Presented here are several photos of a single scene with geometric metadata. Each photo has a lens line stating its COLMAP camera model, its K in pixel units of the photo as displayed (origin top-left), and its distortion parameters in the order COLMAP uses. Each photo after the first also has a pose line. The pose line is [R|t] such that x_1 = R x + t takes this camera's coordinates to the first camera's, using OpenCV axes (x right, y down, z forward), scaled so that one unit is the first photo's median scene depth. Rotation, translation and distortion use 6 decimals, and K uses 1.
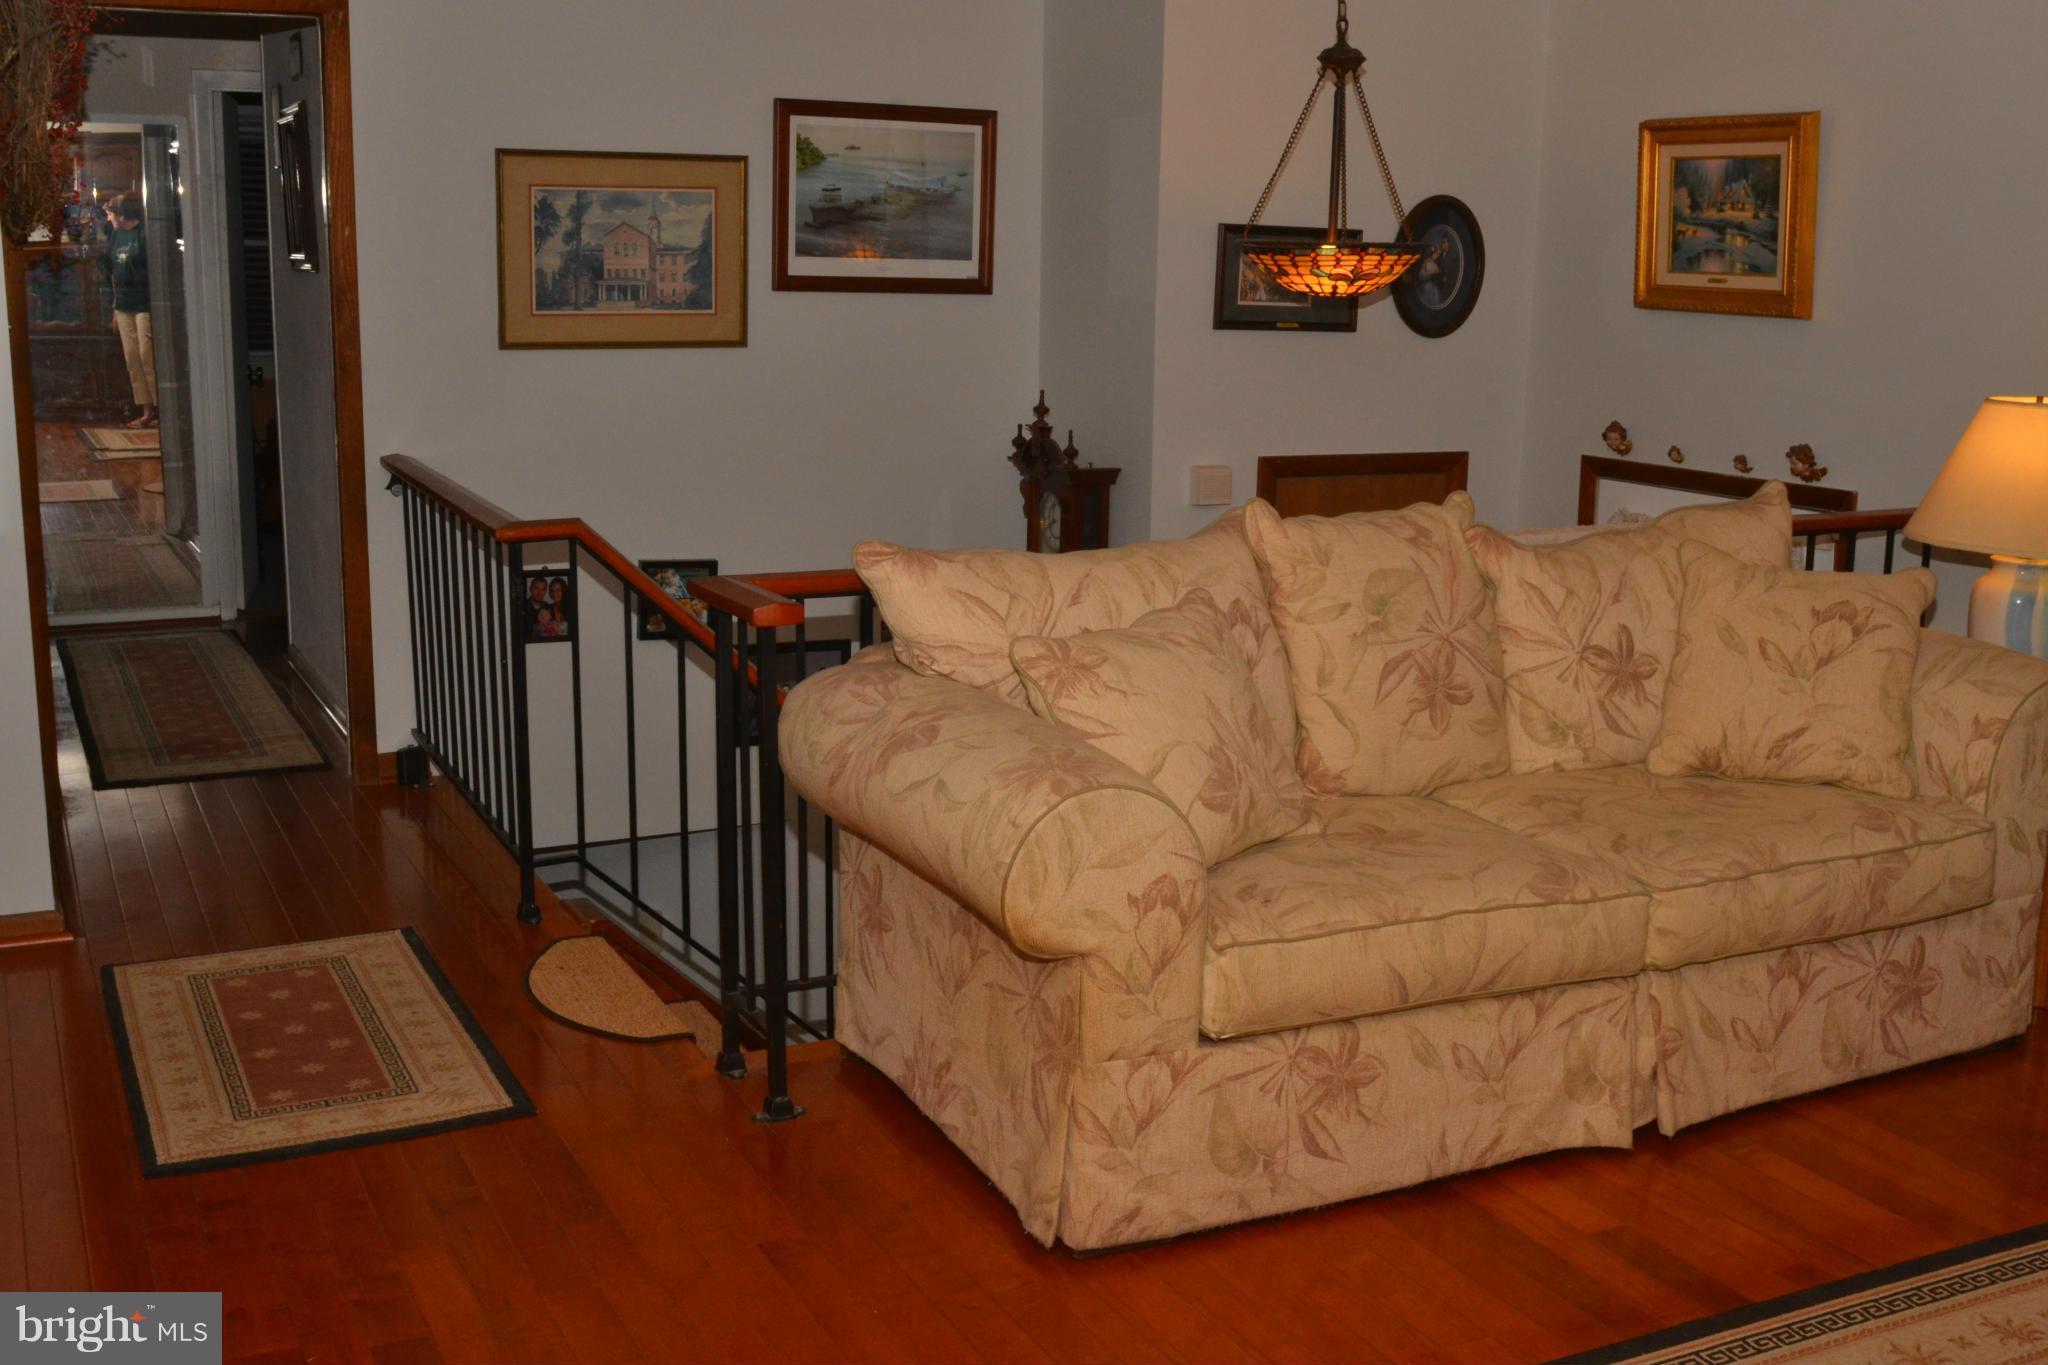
lens RADIAL K [[2197.3, 0, 1024.0], [0, 2197.3, 682.5], [0, 0, 1]] dist [-0.098115, 0.099693]
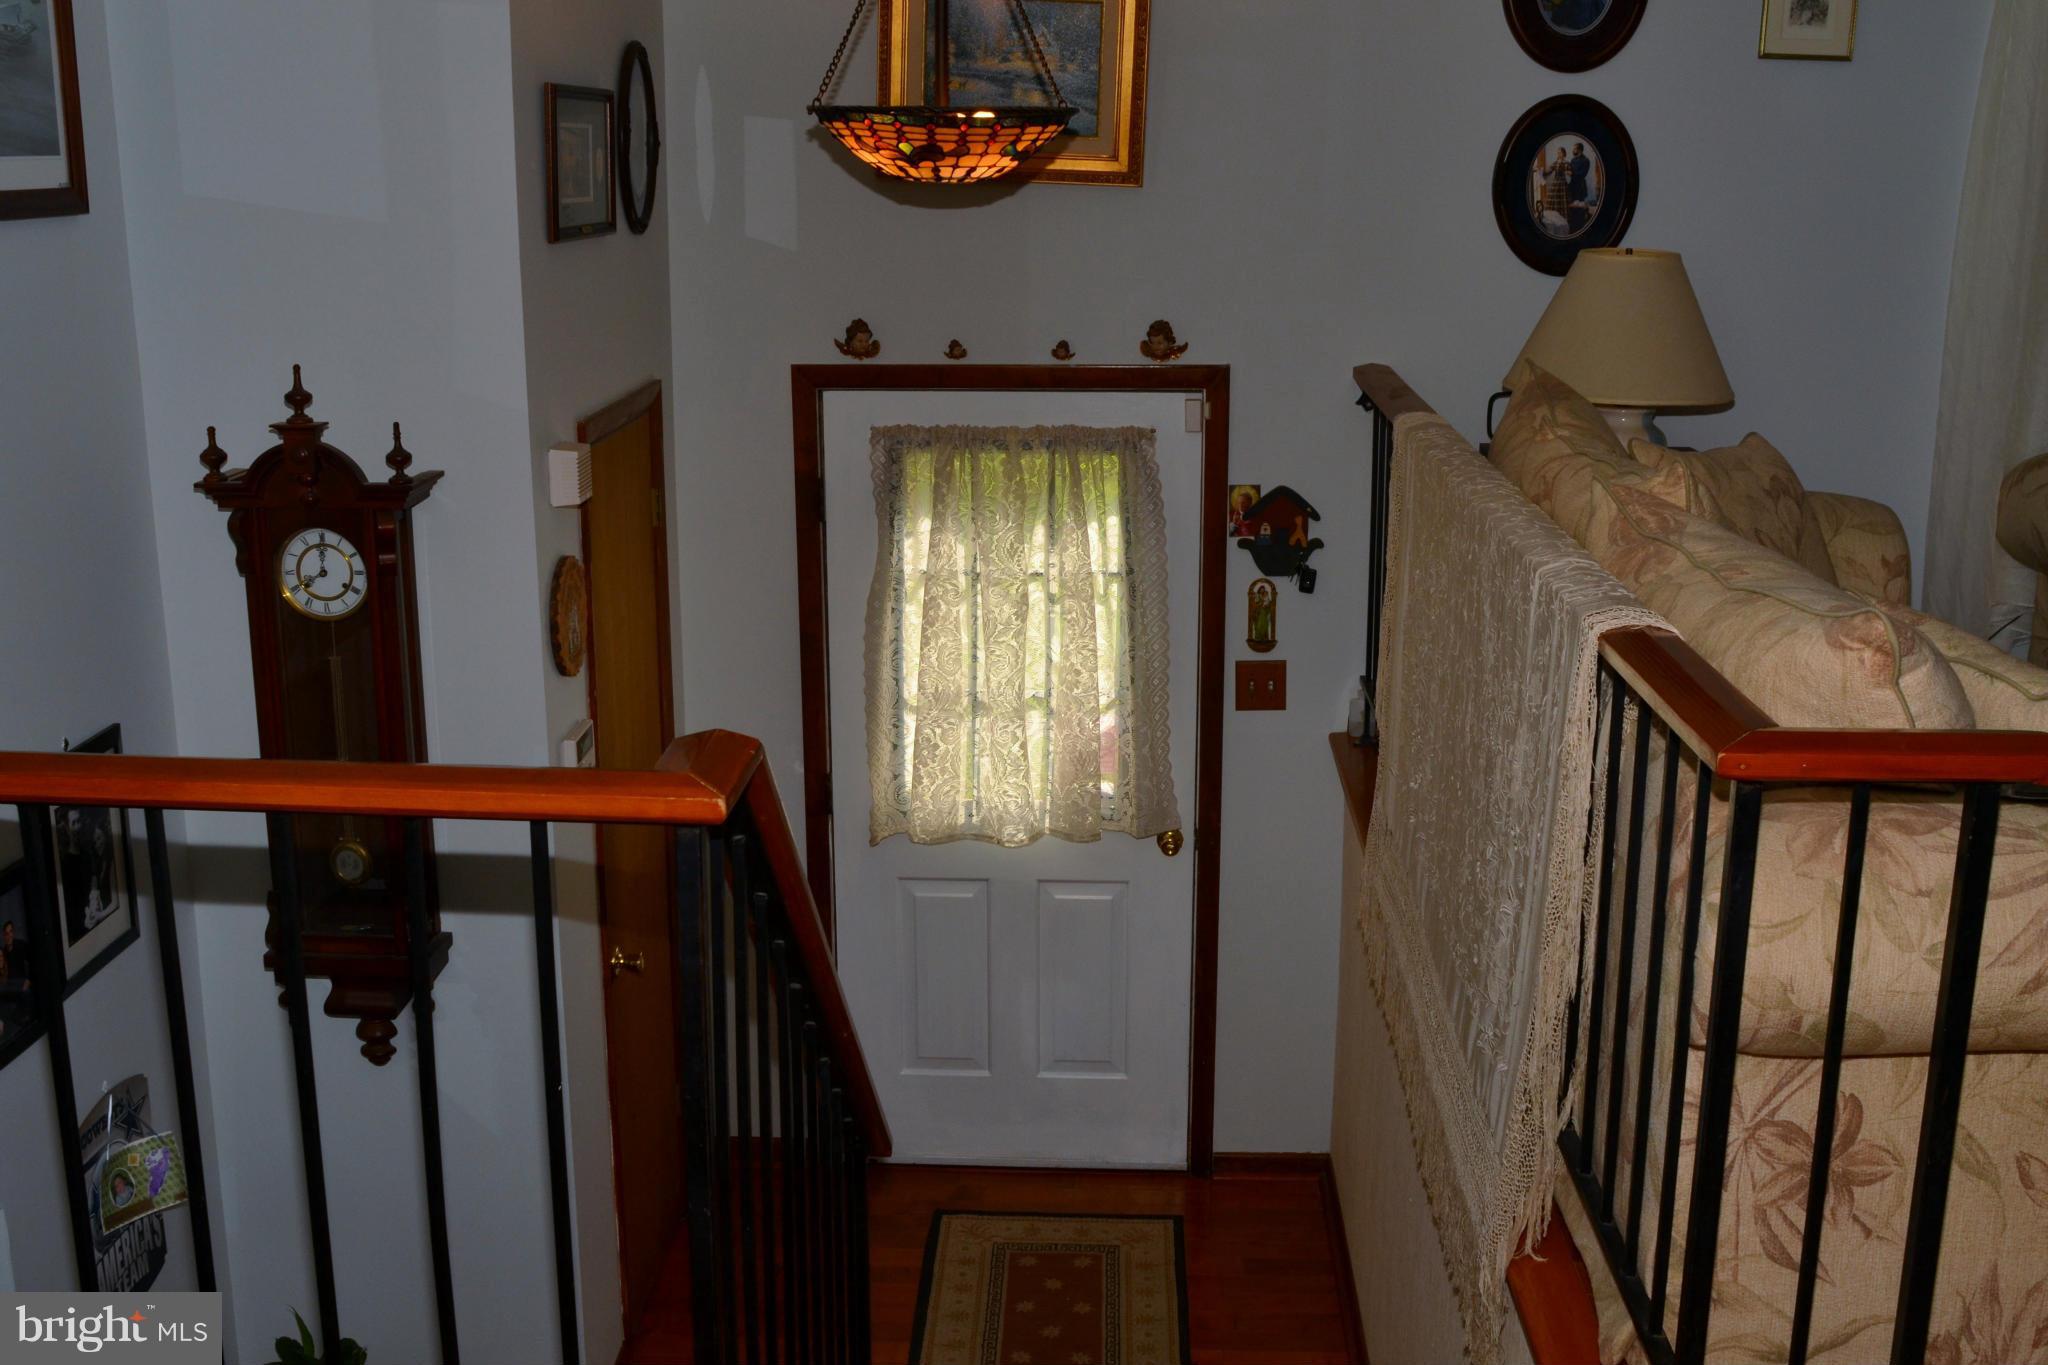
lens RADIAL K [[2197.3, 0, 1024.0], [0, 2197.3, 682.5], [0, 0, 1]] dist [-0.098115, 0.099693]
pose [[0.505525, -0.231930, 0.831055, -0.409206], [0.175698, 0.970684, 0.164022, -0.111111], [-0.844734, 0.063097, 0.531454, 0.515210]]
